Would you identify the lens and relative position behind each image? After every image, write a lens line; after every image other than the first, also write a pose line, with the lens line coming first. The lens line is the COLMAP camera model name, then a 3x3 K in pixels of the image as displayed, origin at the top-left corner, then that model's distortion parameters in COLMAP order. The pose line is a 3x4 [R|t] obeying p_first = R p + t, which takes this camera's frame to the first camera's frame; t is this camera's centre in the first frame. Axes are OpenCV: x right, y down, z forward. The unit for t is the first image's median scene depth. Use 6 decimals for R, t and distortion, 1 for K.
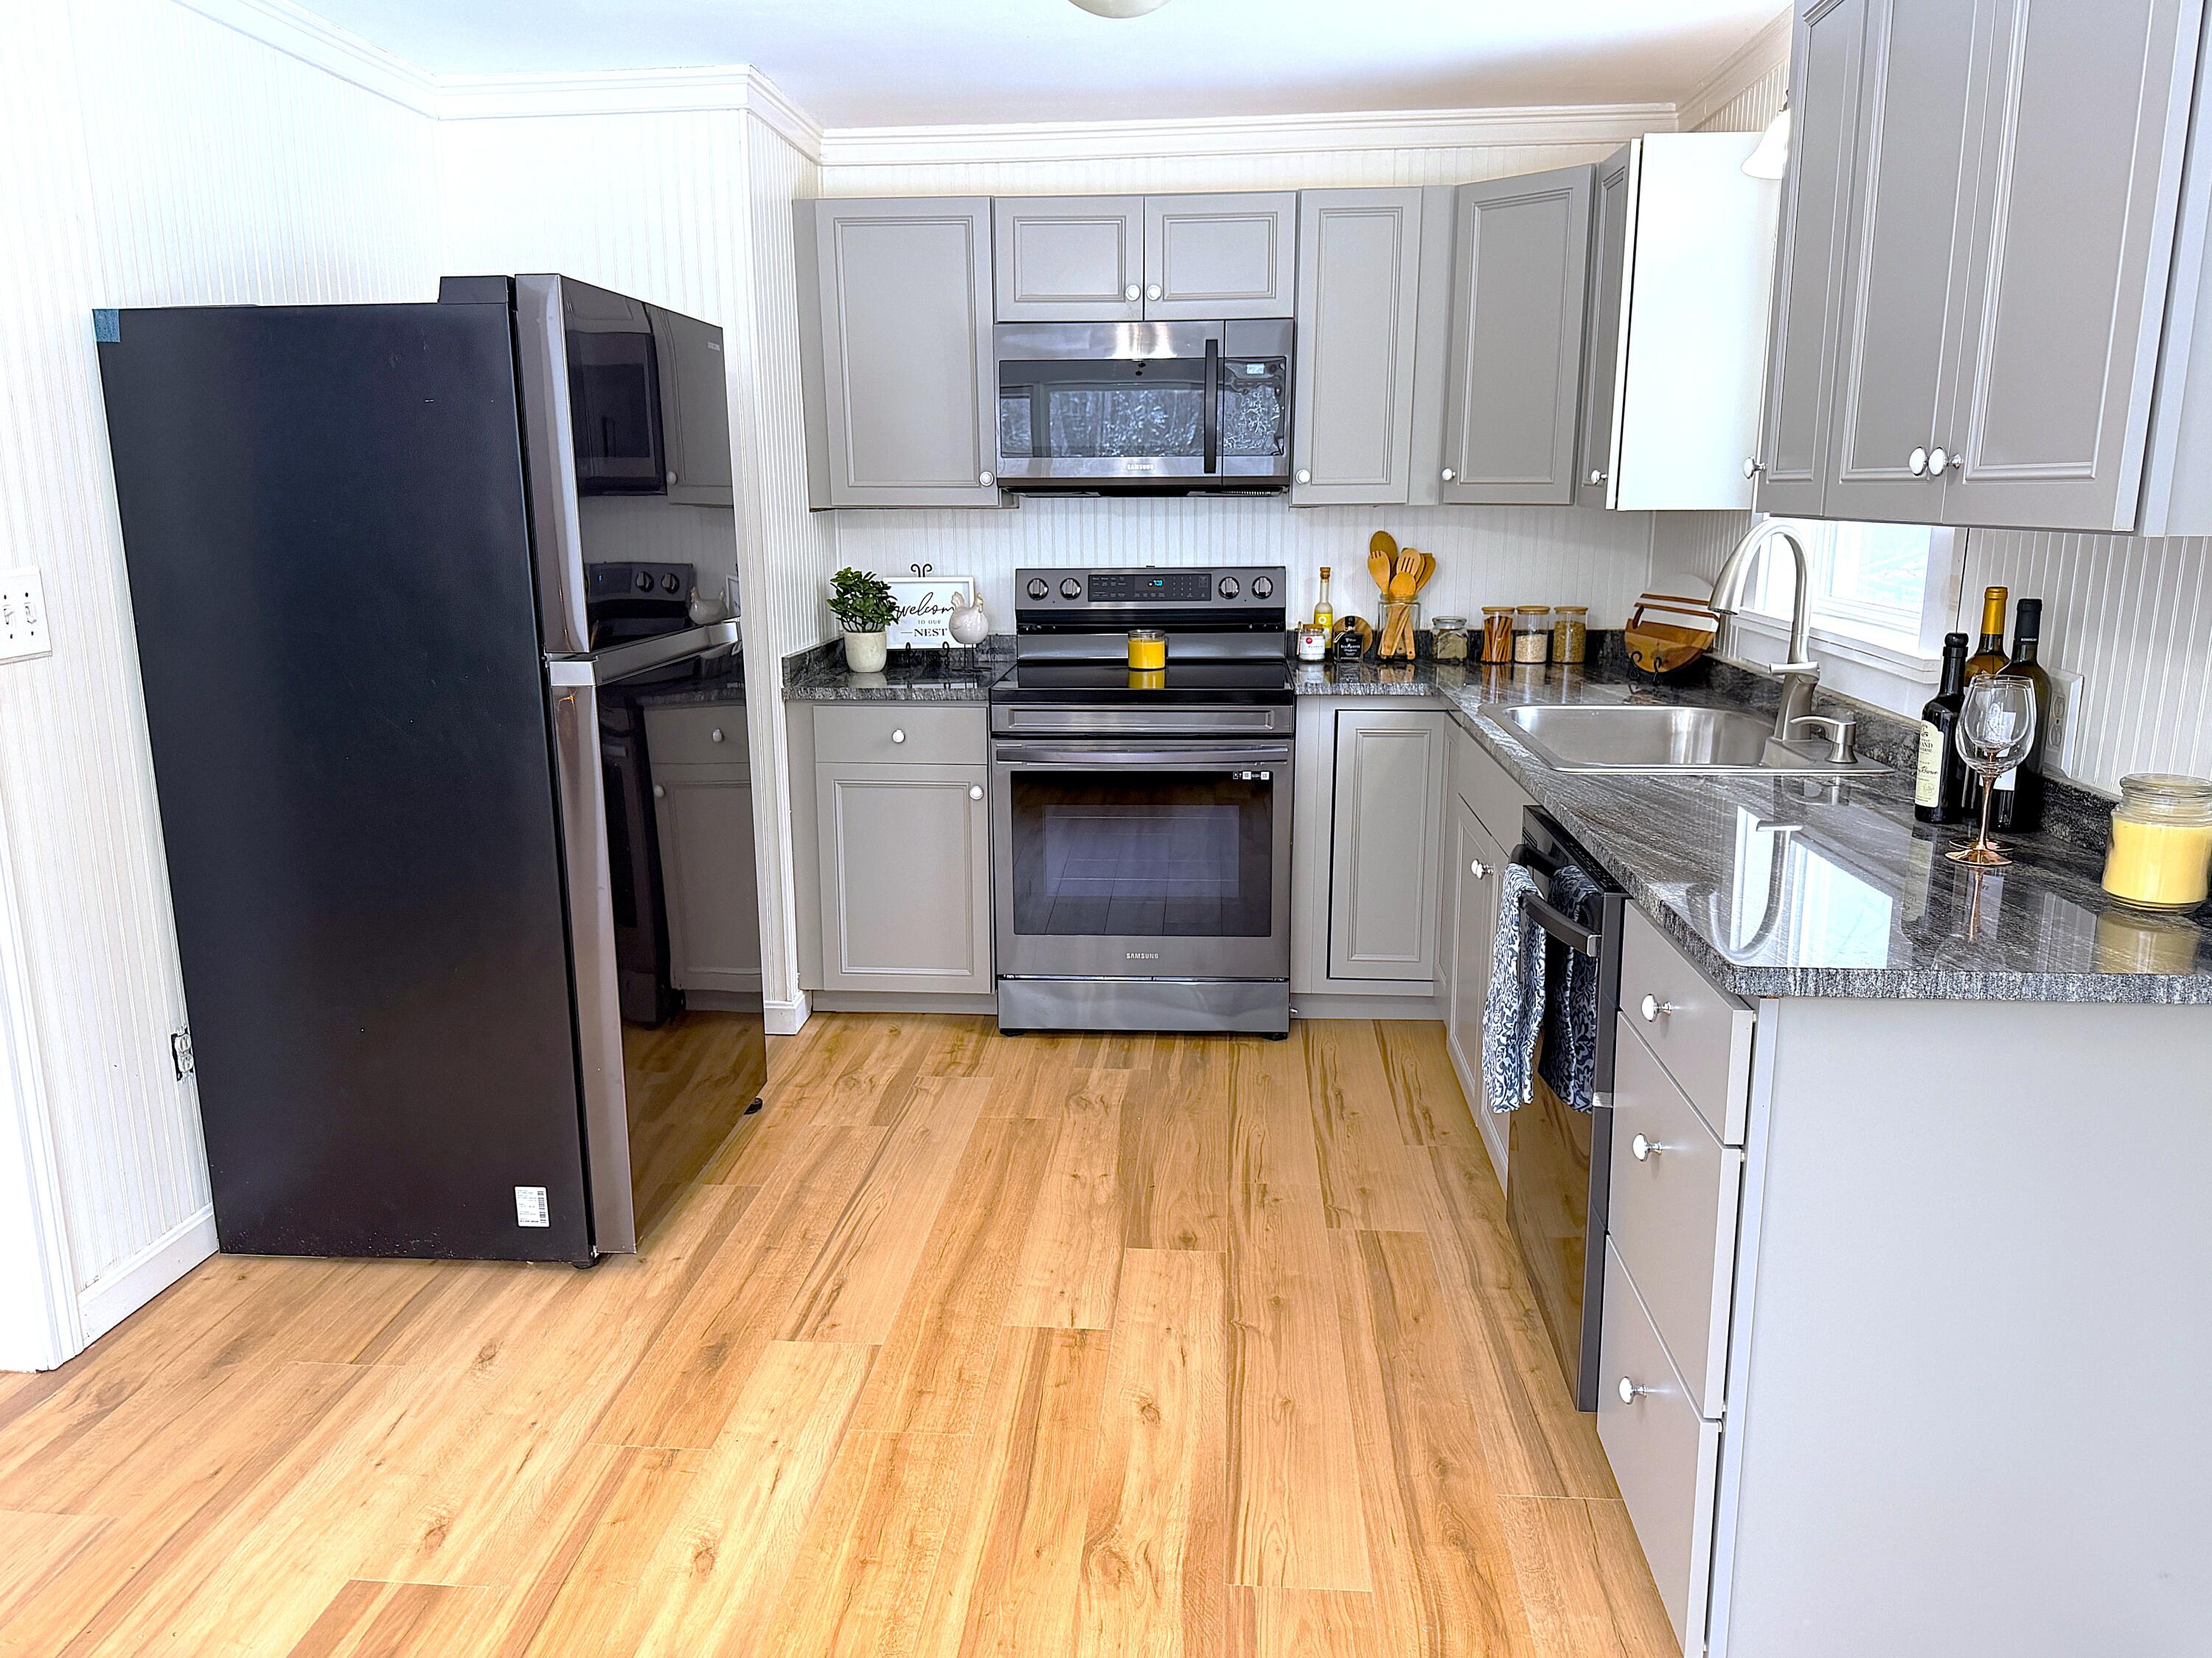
lens RADIAL K [[1568.8, 0, 1098.1], [0, 1568.8, 834.9], [0, 0, 1]] dist [0.104441, -0.158502]
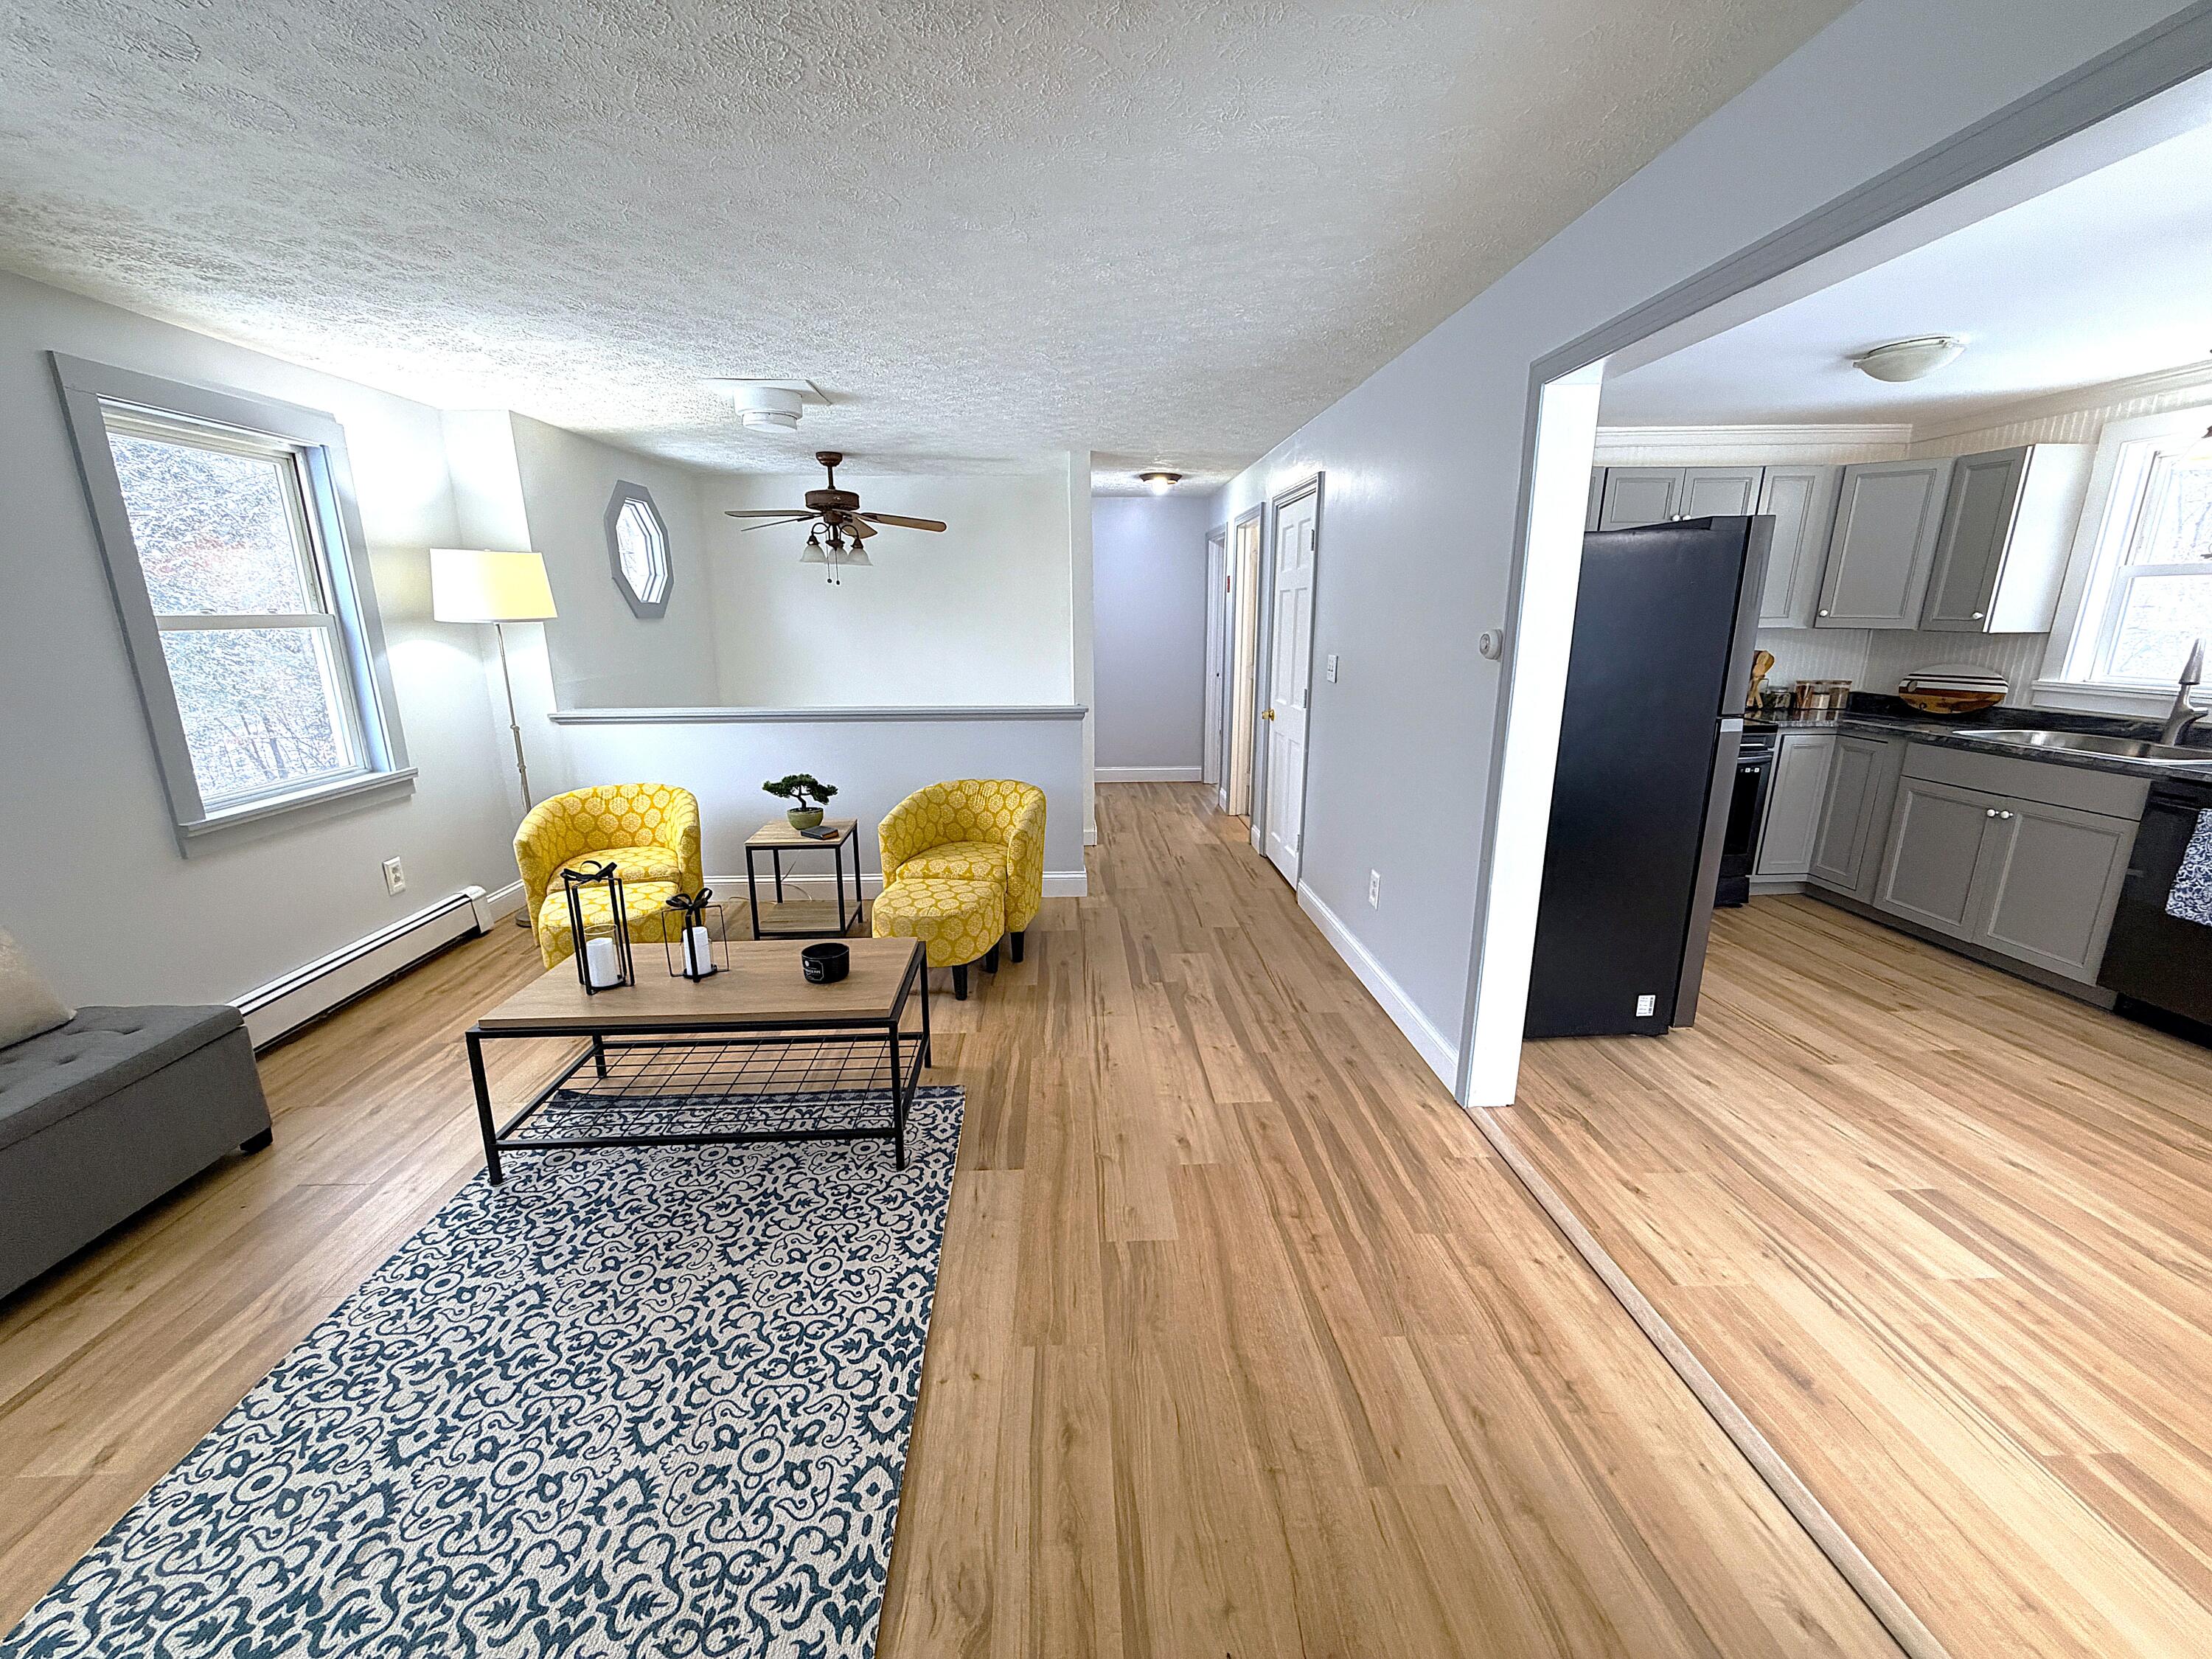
lens RADIAL K [[880.8, 0, 1098.0], [0, 880.8, 832.4], [0, 0, 1]] dist [-0.000054, -0.000137]
pose [[0.992297, -0.034353, 0.119020, -0.812264], [0.031132, 0.999100, 0.028816, -0.017845], [-0.119903, -0.024888, 0.992474, 0.027108]]
